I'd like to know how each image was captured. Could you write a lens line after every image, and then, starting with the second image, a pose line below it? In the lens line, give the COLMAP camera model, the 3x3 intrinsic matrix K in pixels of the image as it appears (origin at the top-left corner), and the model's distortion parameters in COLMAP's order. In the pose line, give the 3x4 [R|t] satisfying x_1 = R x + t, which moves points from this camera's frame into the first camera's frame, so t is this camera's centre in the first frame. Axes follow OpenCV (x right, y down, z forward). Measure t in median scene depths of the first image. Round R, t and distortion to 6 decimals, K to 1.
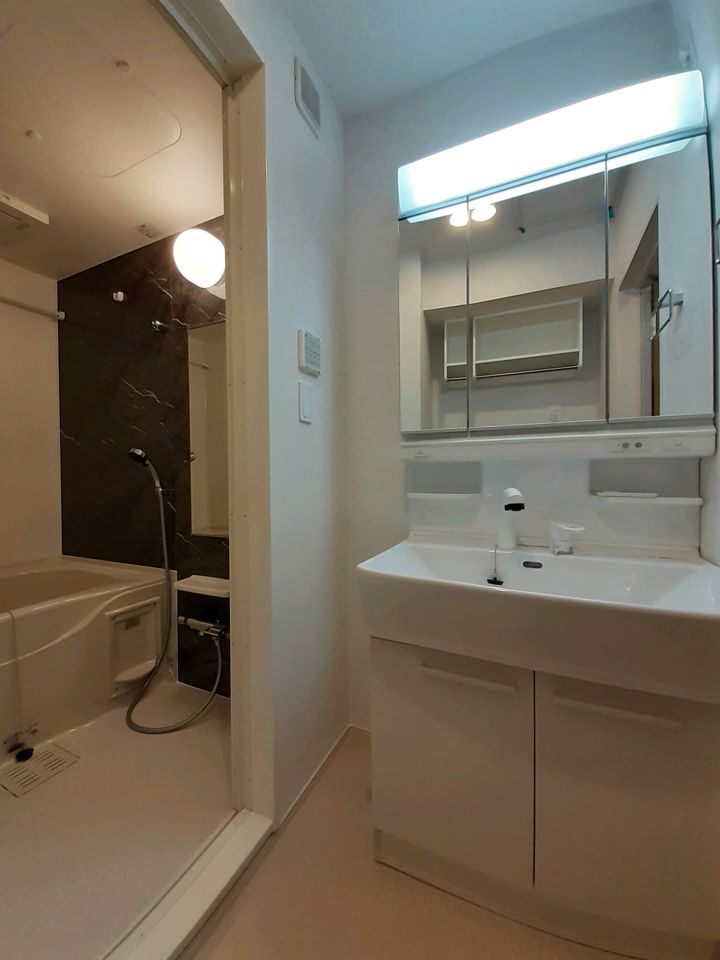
lens RADIAL K [[387.7, 0, 346.0], [0, 387.7, 477.1], [0, 0, 1]] dist [0.027710, -0.020169]
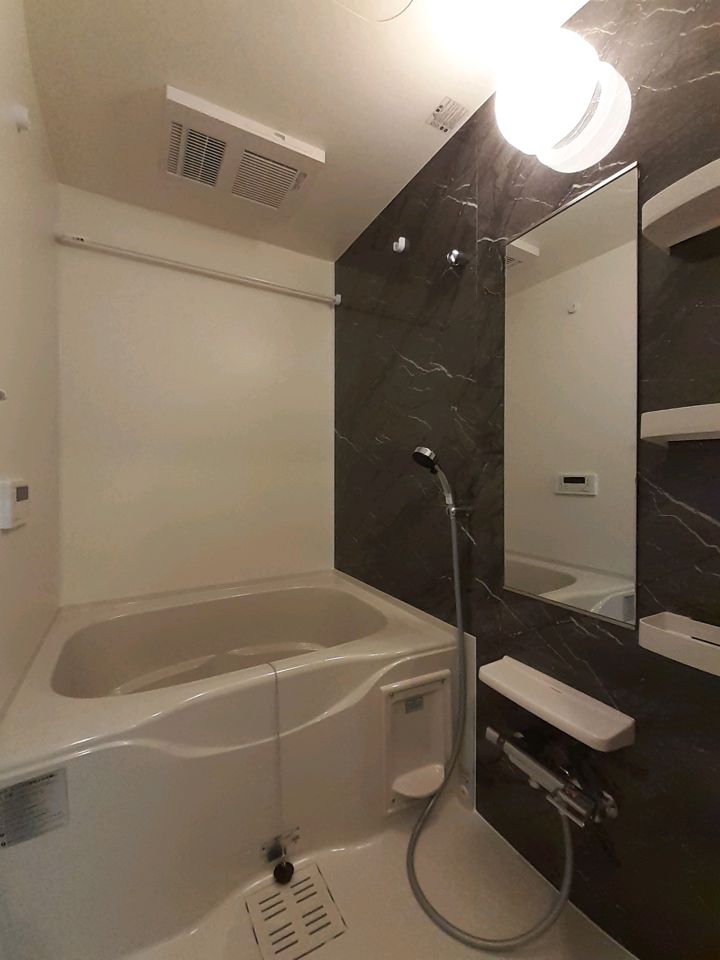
lens RADIAL K [[387.7, 0, 346.0], [0, 387.7, 477.1], [0, 0, 1]] dist [0.027710, -0.020169]
pose [[0.819091, 0.014496, -0.573481, -0.255329], [-0.014946, 0.999881, 0.003928, -0.021000], [0.573469, 0.005354, 0.819210, 0.368457]]
